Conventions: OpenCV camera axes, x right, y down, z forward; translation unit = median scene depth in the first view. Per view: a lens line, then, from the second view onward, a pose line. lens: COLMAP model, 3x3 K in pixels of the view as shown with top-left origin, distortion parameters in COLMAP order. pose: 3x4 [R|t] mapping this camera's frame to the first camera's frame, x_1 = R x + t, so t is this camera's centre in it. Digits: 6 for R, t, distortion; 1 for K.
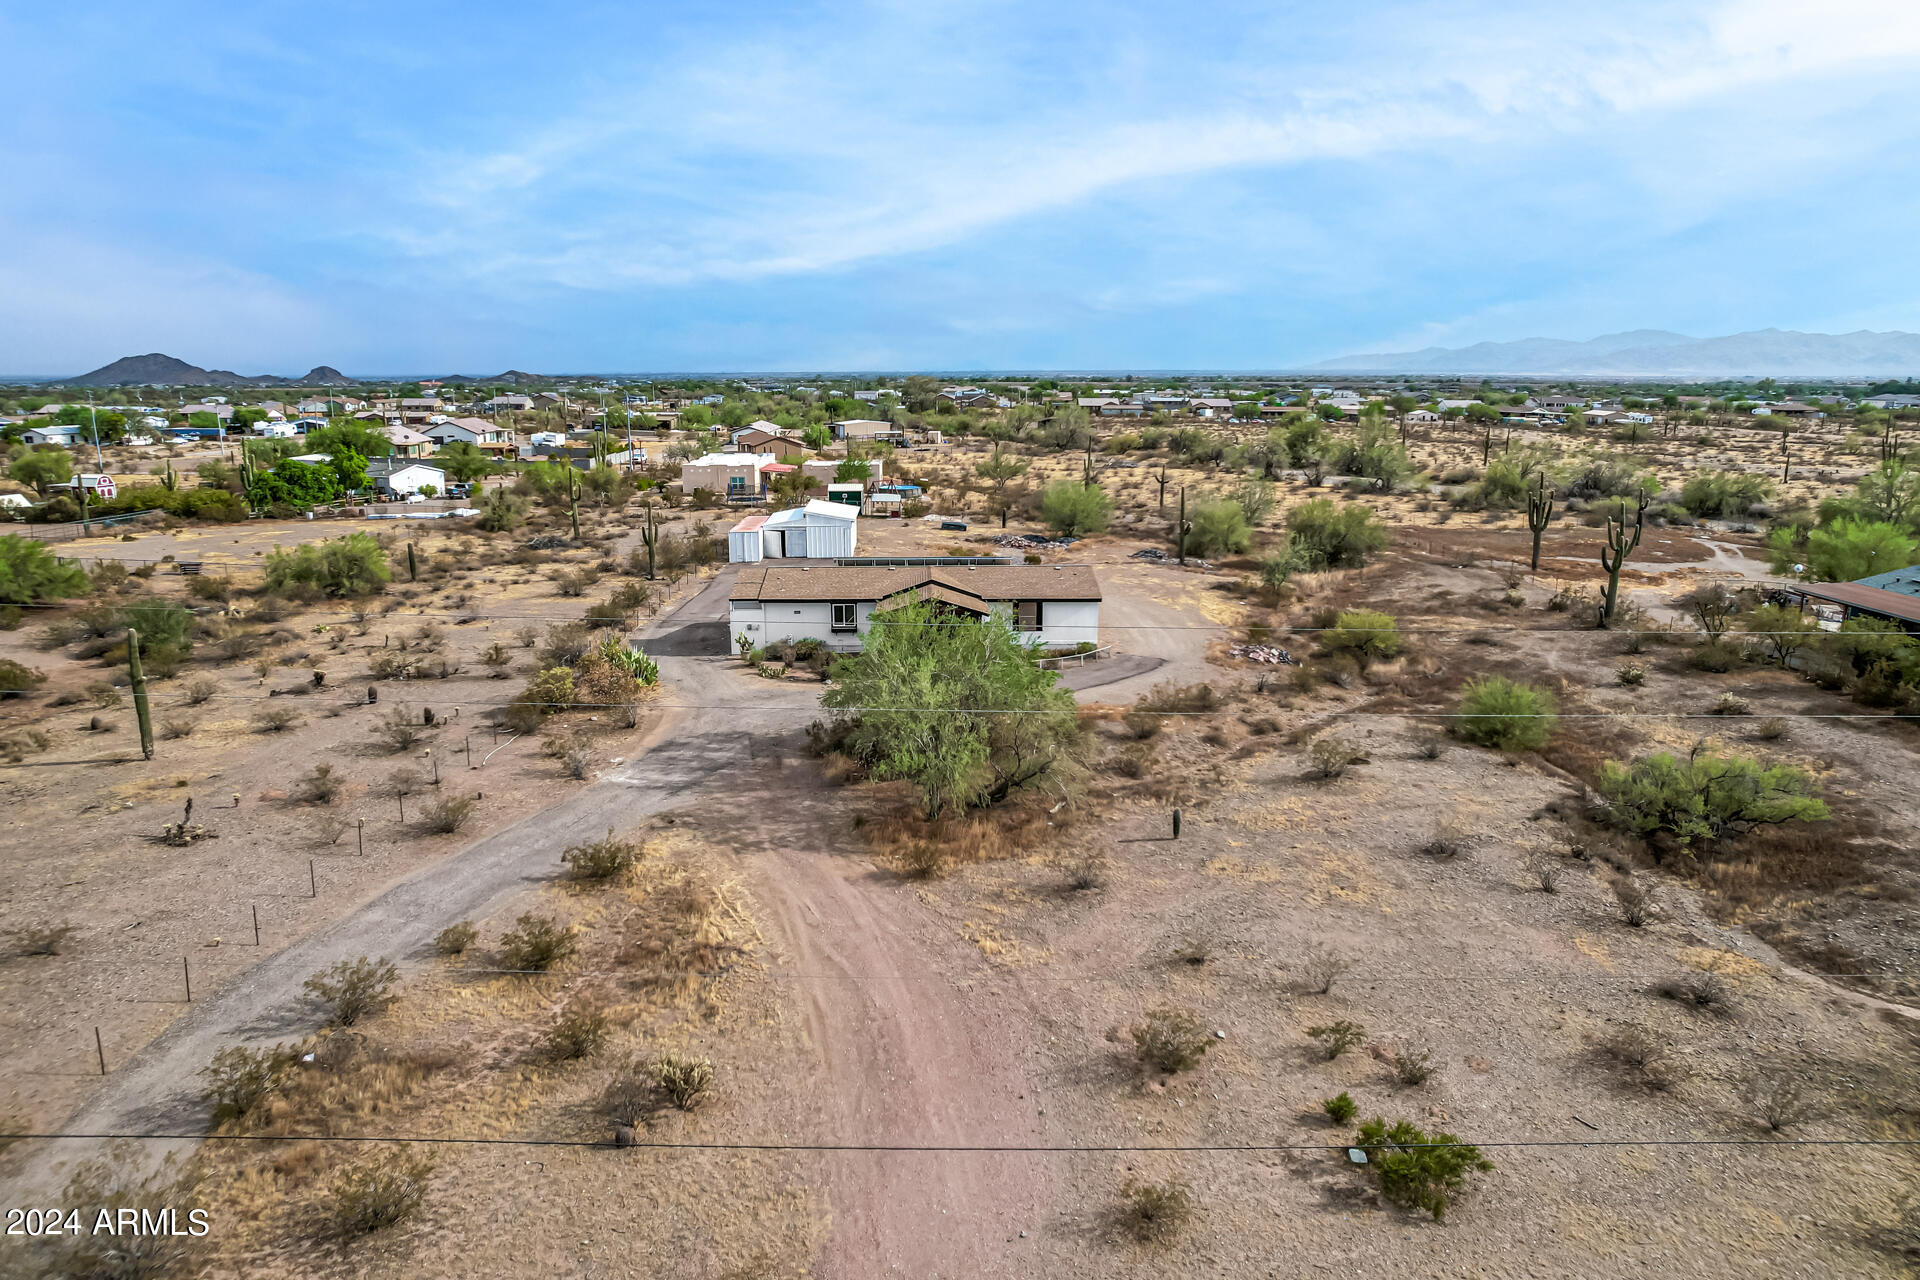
lens RADIAL K [[1229.5, 0, 964.8], [0, 1229.5, 642.7], [0, 0, 1]] dist [-0.064404, 0.056631]
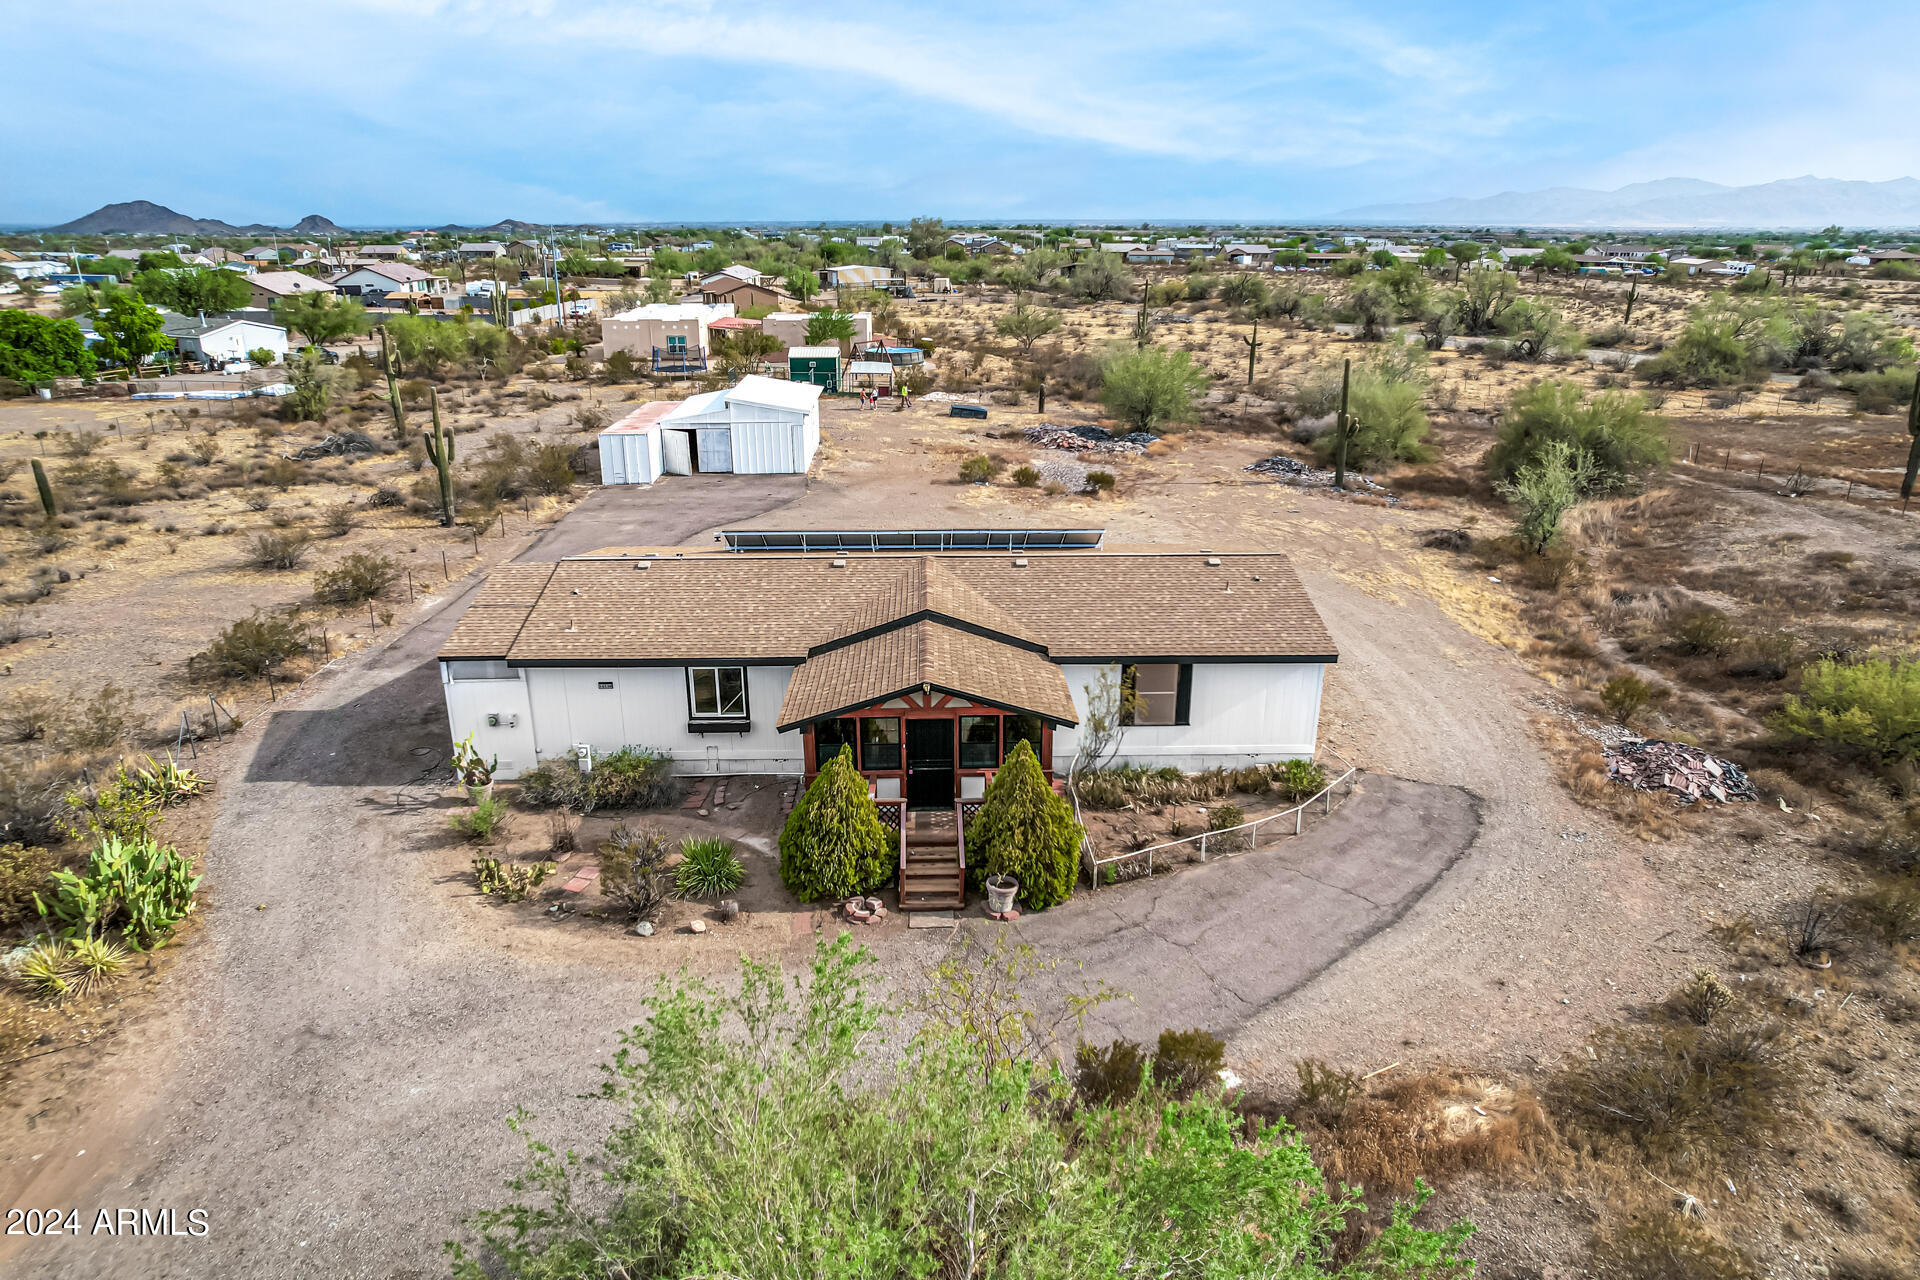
lens RADIAL K [[1215.4, 0, 986.1], [0, 1215.4, 639.6], [0, 0, 1]] dist [-0.074400, 0.066608]
pose [[0.999952, -0.001025, 0.009696, -0.004277], [-0.000108, 0.993238, 0.116099, -0.035057], [-0.009750, -0.116094, 0.993190, 0.235644]]
